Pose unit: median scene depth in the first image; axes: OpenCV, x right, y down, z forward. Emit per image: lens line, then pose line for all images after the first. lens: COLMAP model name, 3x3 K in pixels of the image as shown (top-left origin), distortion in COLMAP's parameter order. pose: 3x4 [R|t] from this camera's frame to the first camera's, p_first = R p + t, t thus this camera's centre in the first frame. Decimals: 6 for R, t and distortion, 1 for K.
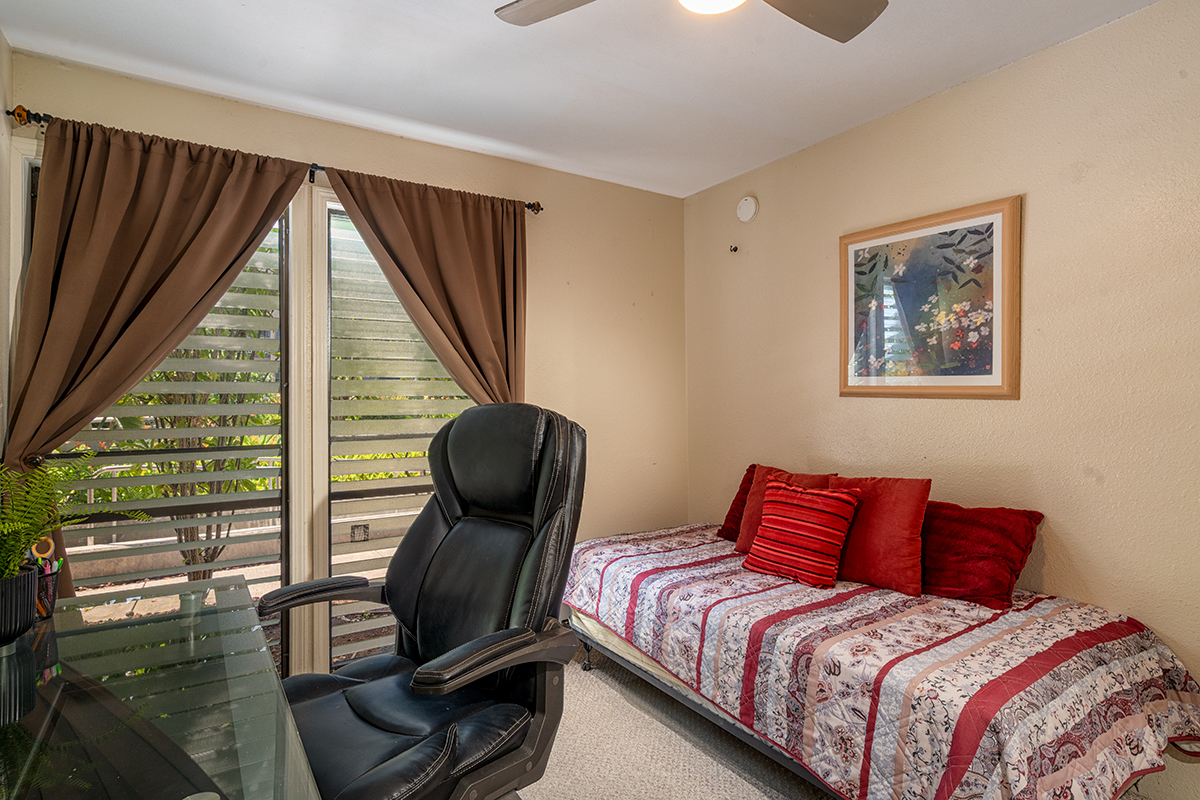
lens RADIAL K [[542.4, 0, 591.6], [0, 542.4, 399.7], [0, 0, 1]] dist [0.001018, 0.000080]
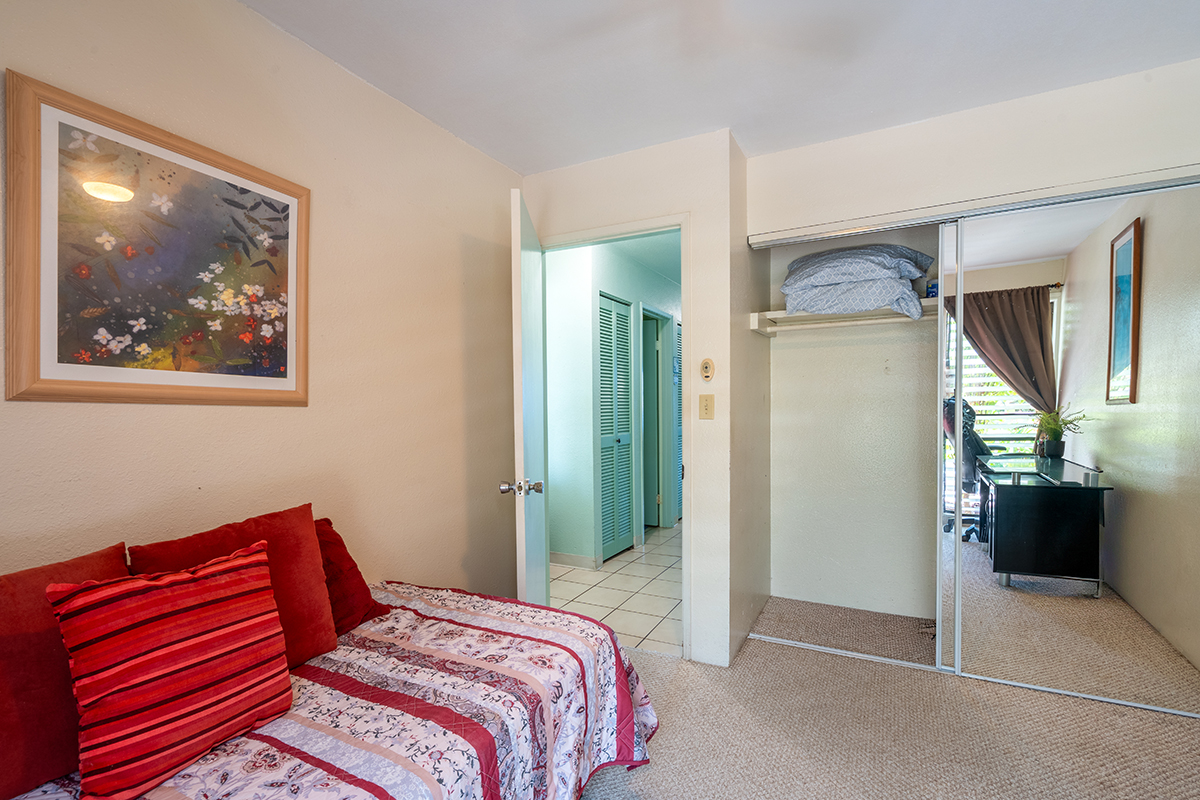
lens RADIAL K [[536.7, 0, 601.6], [0, 536.7, 428.4], [0, 0, 1]] dist [-0.000576, -0.000137]
pose [[-0.459586, -0.026066, 0.887751, -0.266729], [0.011935, 0.999298, 0.035519, 0.010622], [-0.888053, 0.026919, -0.458952, 0.925419]]
